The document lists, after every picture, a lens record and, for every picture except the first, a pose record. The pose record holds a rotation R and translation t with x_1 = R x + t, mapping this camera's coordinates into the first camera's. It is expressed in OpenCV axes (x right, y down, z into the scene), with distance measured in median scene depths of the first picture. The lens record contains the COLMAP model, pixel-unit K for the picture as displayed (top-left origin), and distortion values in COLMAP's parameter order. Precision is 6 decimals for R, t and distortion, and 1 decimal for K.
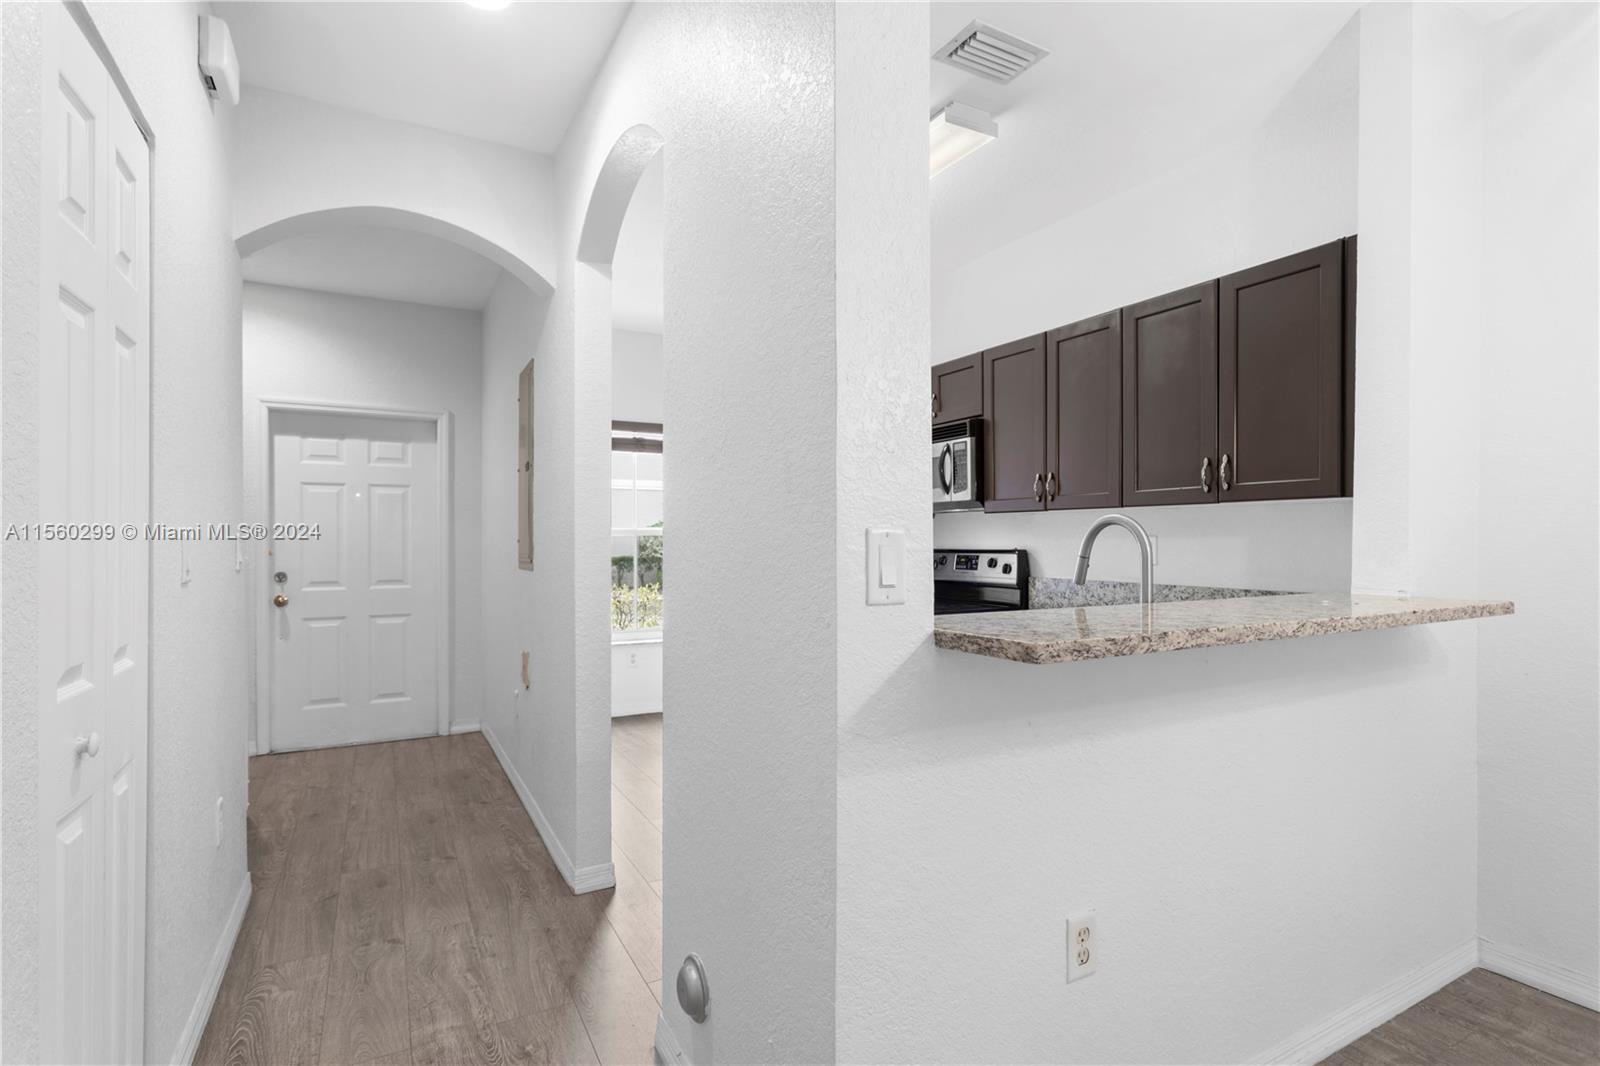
lens RADIAL K [[794.2, 0, 783.5], [0, 794.2, 542.6], [0, 0, 1]] dist [-0.013862, 0.006465]
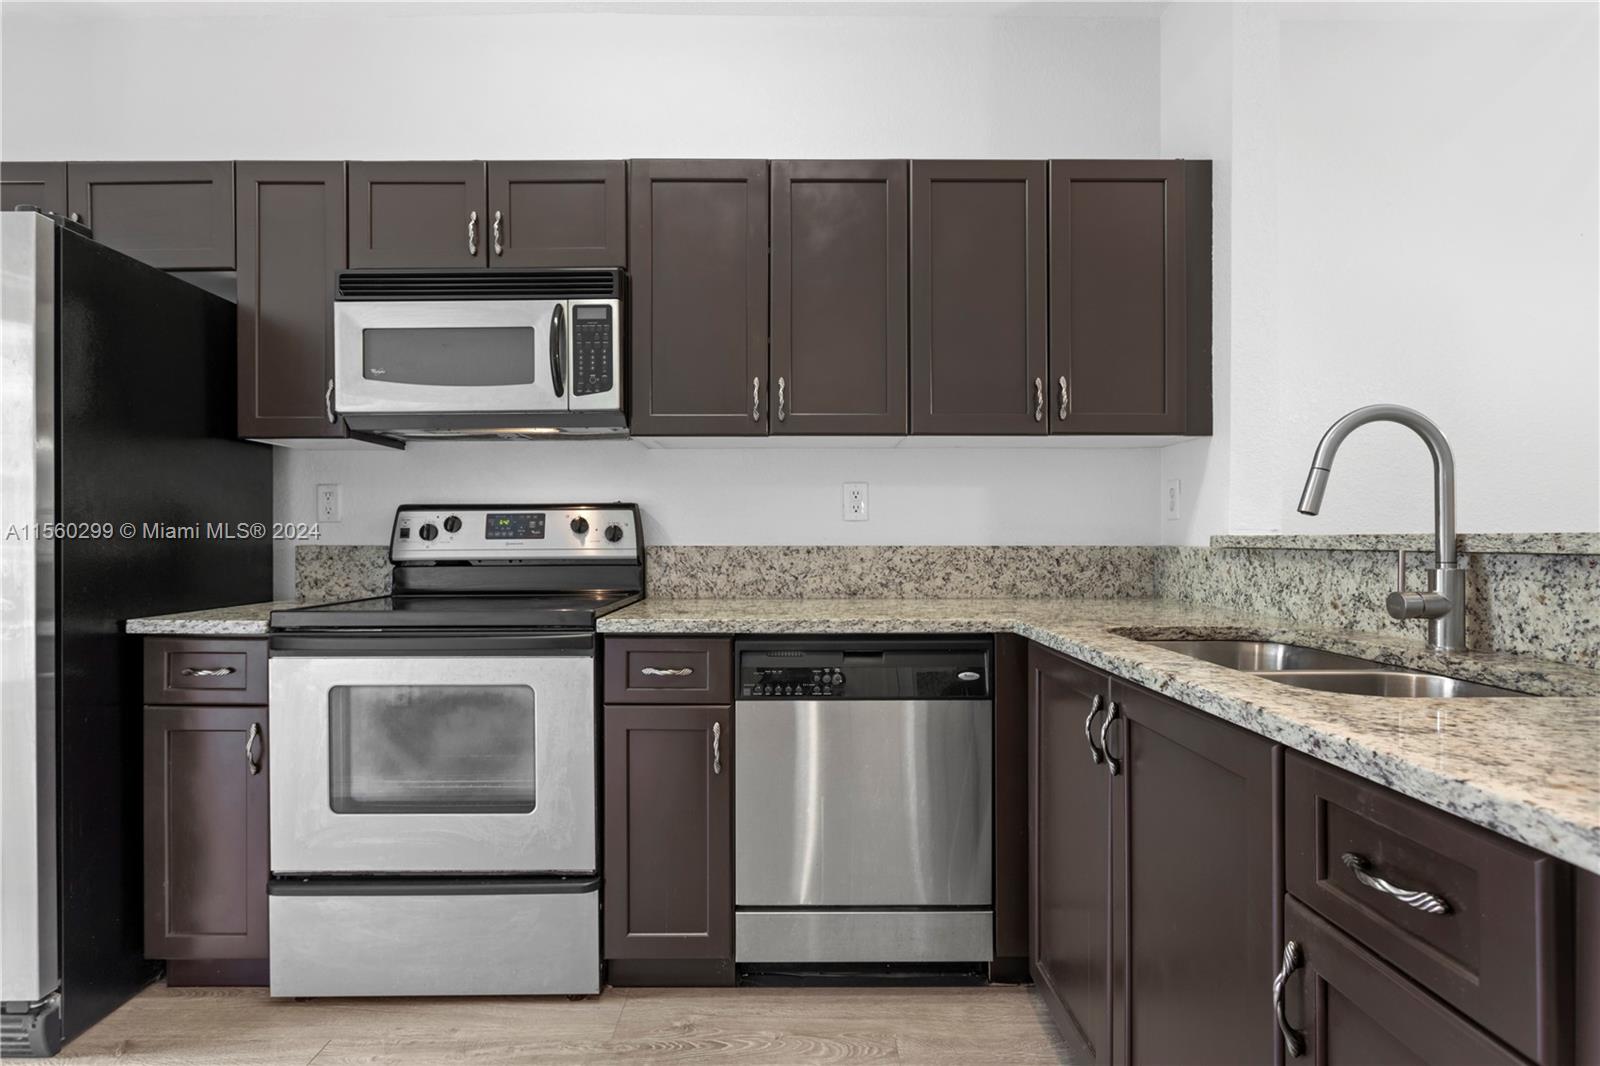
lens RADIAL K [[794.2, 0, 793.4], [0, 794.2, 535.6], [0, 0, 1]] dist [-0.013862, 0.006465]
pose [[0.458453, -0.000925, 0.888718, -0.234327], [0.005056, 0.999986, -0.001568, 0.041672], [-0.888705, 0.005212, 0.458451, 0.685720]]
